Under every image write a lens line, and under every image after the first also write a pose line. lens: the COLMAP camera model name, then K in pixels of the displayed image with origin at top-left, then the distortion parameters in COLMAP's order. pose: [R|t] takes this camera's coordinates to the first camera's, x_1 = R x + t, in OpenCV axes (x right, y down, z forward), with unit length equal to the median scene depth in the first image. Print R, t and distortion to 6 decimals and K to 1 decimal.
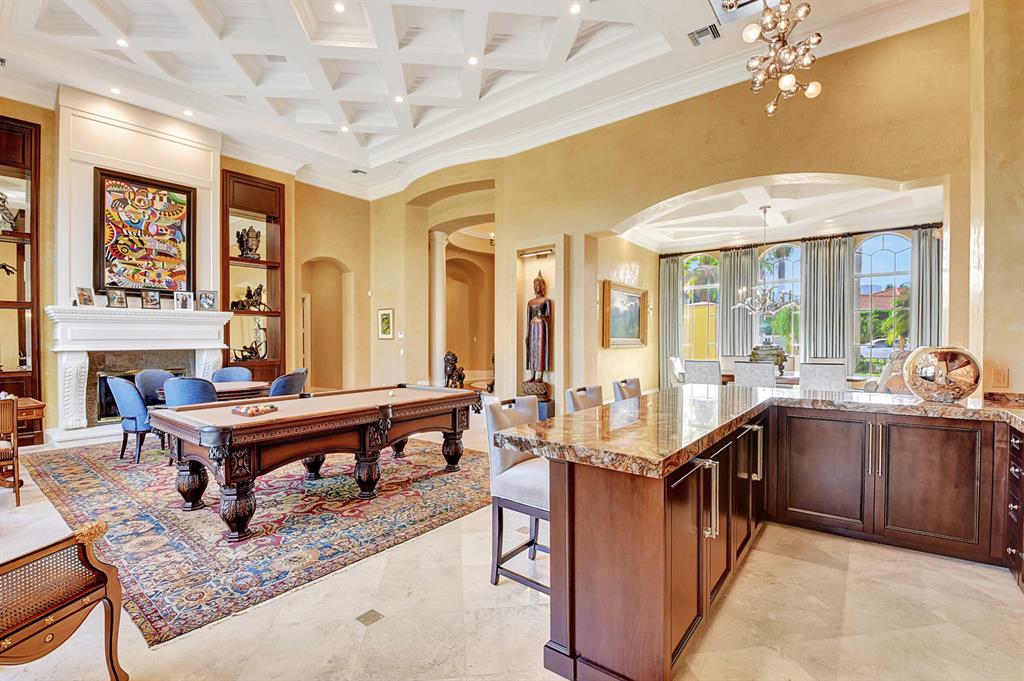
lens RADIAL K [[460.4, 0, 511.3], [0, 460.4, 346.1], [0, 0, 1]] dist [-0.007879, -0.012787]
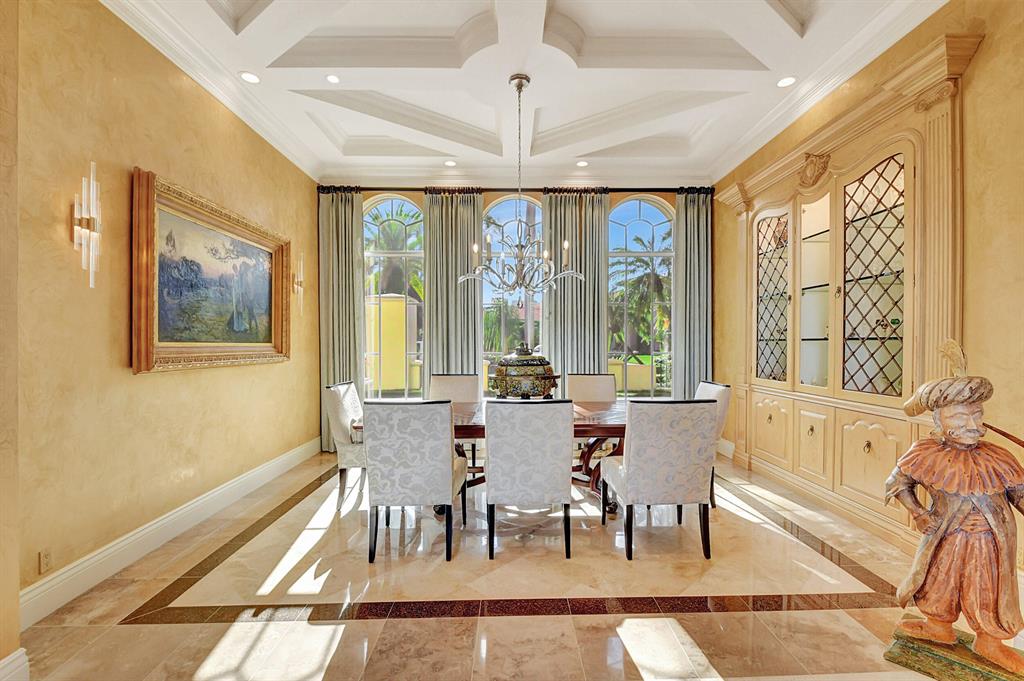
lens RADIAL K [[460.4, 0, 501.1], [0, 460.4, 350.5], [0, 0, 1]] dist [-0.007879, -0.012787]
pose [[0.793615, -0.004761, 0.608401, 0.185076], [0.003648, 0.999989, 0.003067, -0.009163], [-0.608409, -0.000214, 0.793624, 0.500673]]
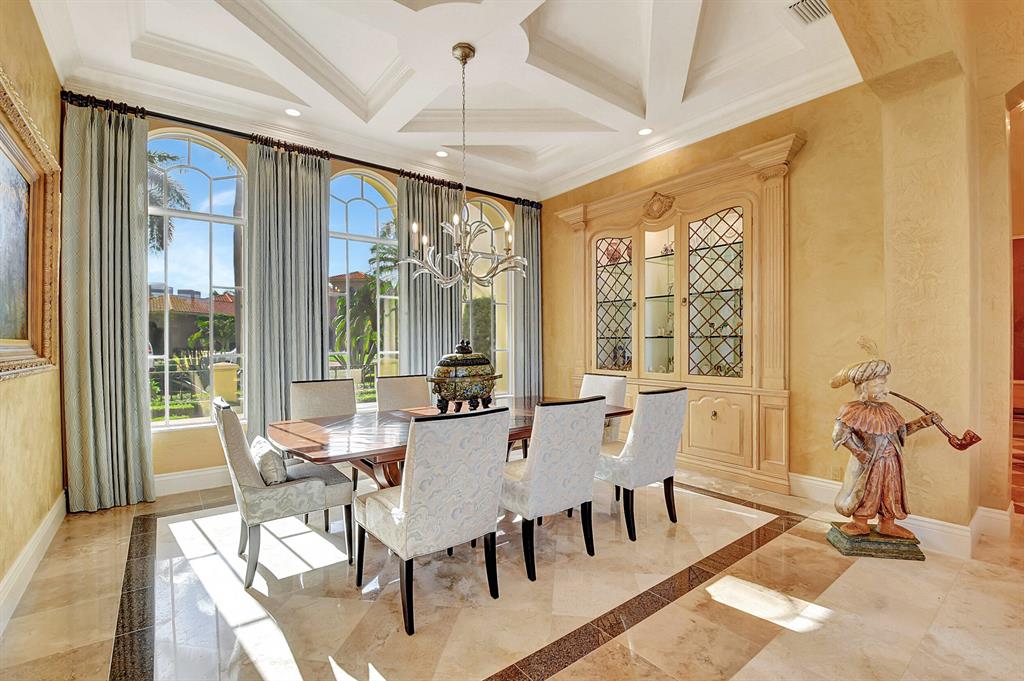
lens RADIAL K [[460.4, 0, 508.5], [0, 460.4, 345.3], [0, 0, 1]] dist [-0.007879, -0.012787]
pose [[0.256367, -0.001666, 0.966578, 0.102573], [0.013164, 0.999912, -0.001768, -0.009241], [-0.966490, 0.013178, 0.256366, 0.681856]]
